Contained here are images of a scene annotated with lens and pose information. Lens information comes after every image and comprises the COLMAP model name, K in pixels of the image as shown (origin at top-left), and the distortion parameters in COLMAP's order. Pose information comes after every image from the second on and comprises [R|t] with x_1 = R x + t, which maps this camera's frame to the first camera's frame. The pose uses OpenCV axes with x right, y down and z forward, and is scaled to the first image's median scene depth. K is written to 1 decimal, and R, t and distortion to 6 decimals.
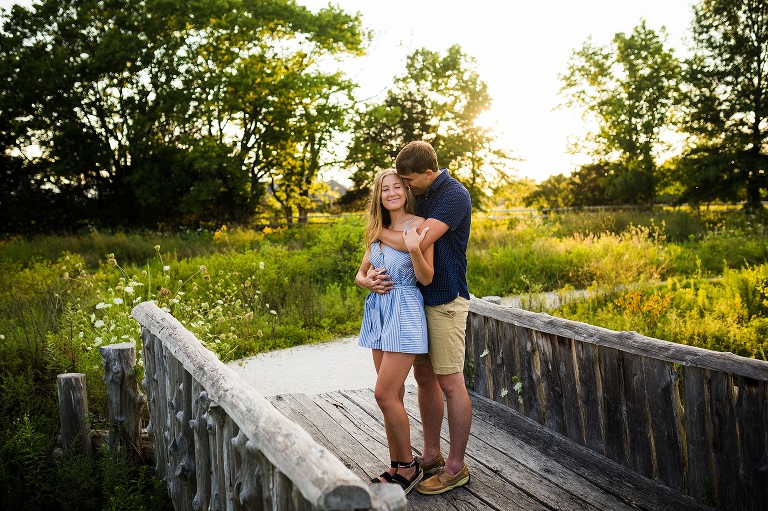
lens RADIAL K [[763.1, 0, 379.9], [0, 763.1, 259.9], [0, 0, 1]] dist [-0.063674, 0.101624]
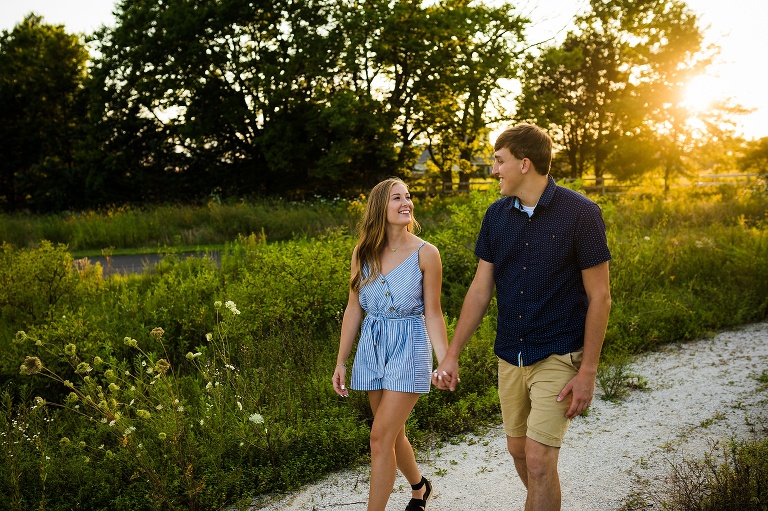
lens RADIAL K [[763.1, 0, 379.9], [0, 763.1, 259.9], [0, 0, 1]] dist [-0.063674, 0.101624]
pose [[0.972905, 0.020611, -0.230284, 0.008216], [-0.010317, 0.998897, 0.045818, -0.009777], [0.230974, -0.042201, 0.972044, 0.159339]]
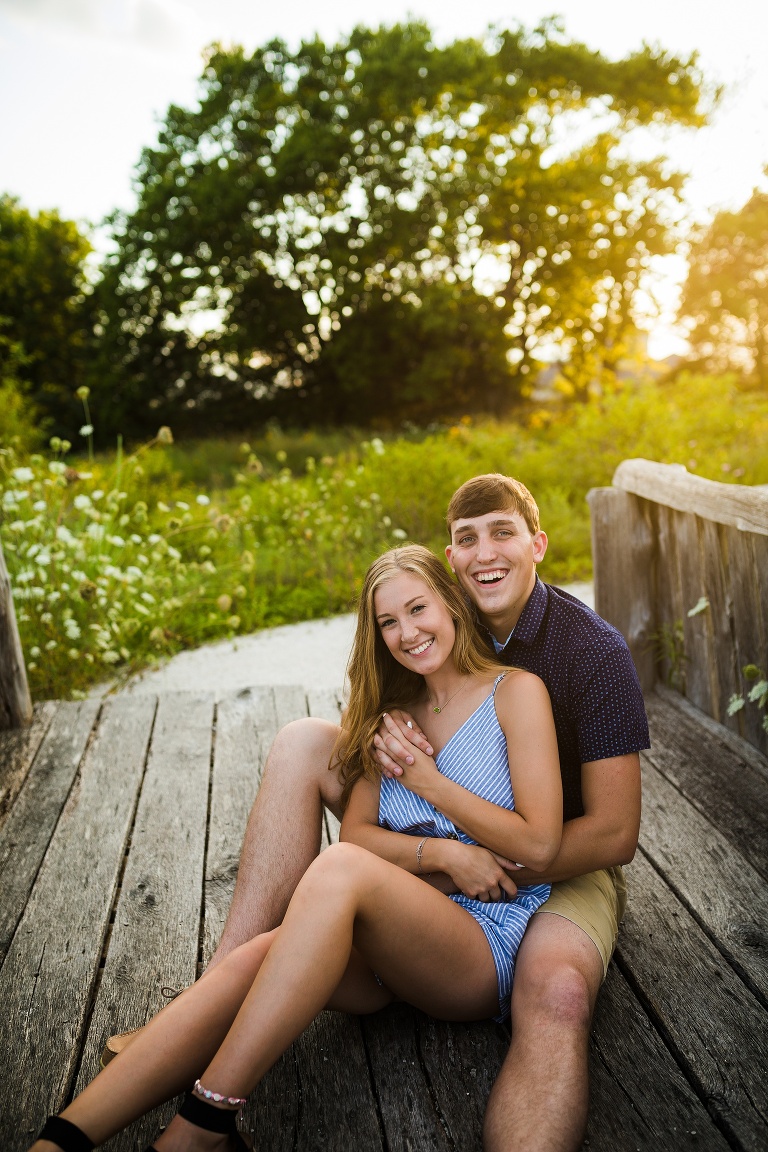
lens RADIAL K [[1144.6, 0, 381.8], [0, 1144.6, 576.3], [0, 0, 1]] dist [-0.063674, 0.101624]
pose [[0.947399, 0.013640, -0.319764, 0.028525], [0.011880, 0.996904, 0.077722, 0.009389], [0.319834, -0.077433, 0.944304, 0.061204]]
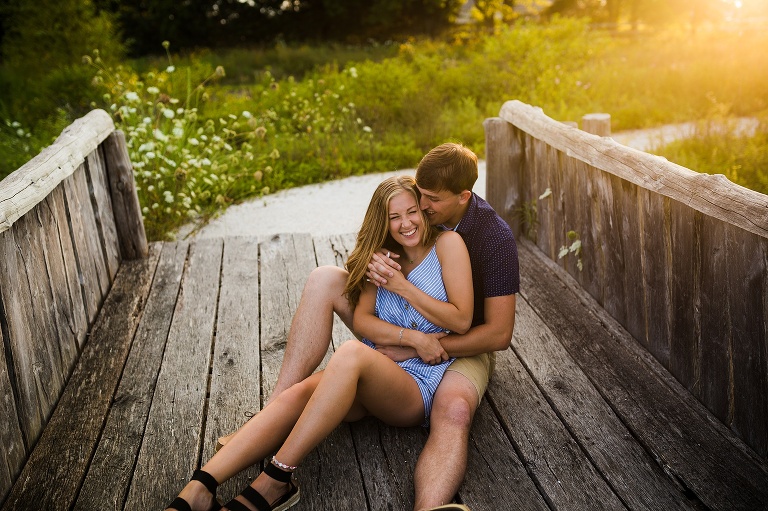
lens RADIAL K [[763.1, 0, 379.9], [0, 763.1, 259.9], [0, 0, 1]] dist [-0.063674, 0.101624]
pose [[0.958181, 0.072645, -0.276790, 0.031427], [-0.006560, 0.972563, 0.232545, 0.003403], [0.286089, -0.221005, 0.932368, 0.048891]]
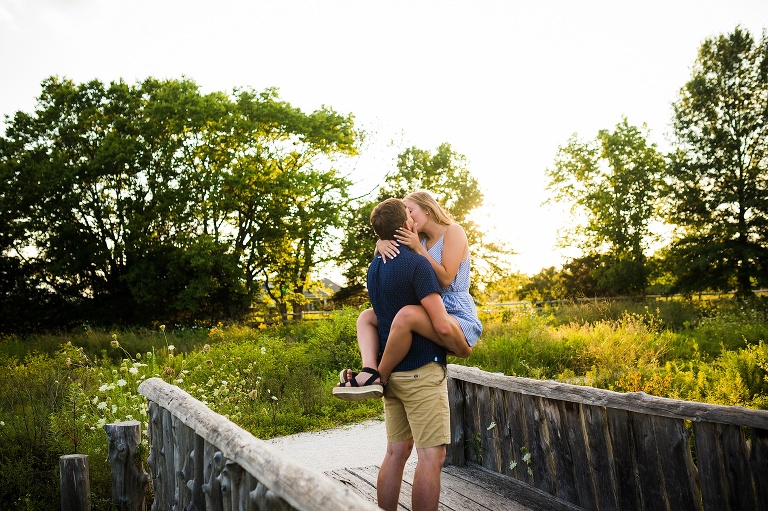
lens RADIAL K [[763.1, 0, 379.9], [0, 763.1, 259.9], [0, 0, 1]] dist [-0.063674, 0.101624]
pose [[0.999815, -0.016134, 0.010435, -0.002584], [0.017349, 0.991452, -0.129313, 0.005528], [-0.008259, 0.129470, 0.991549, -0.002253]]
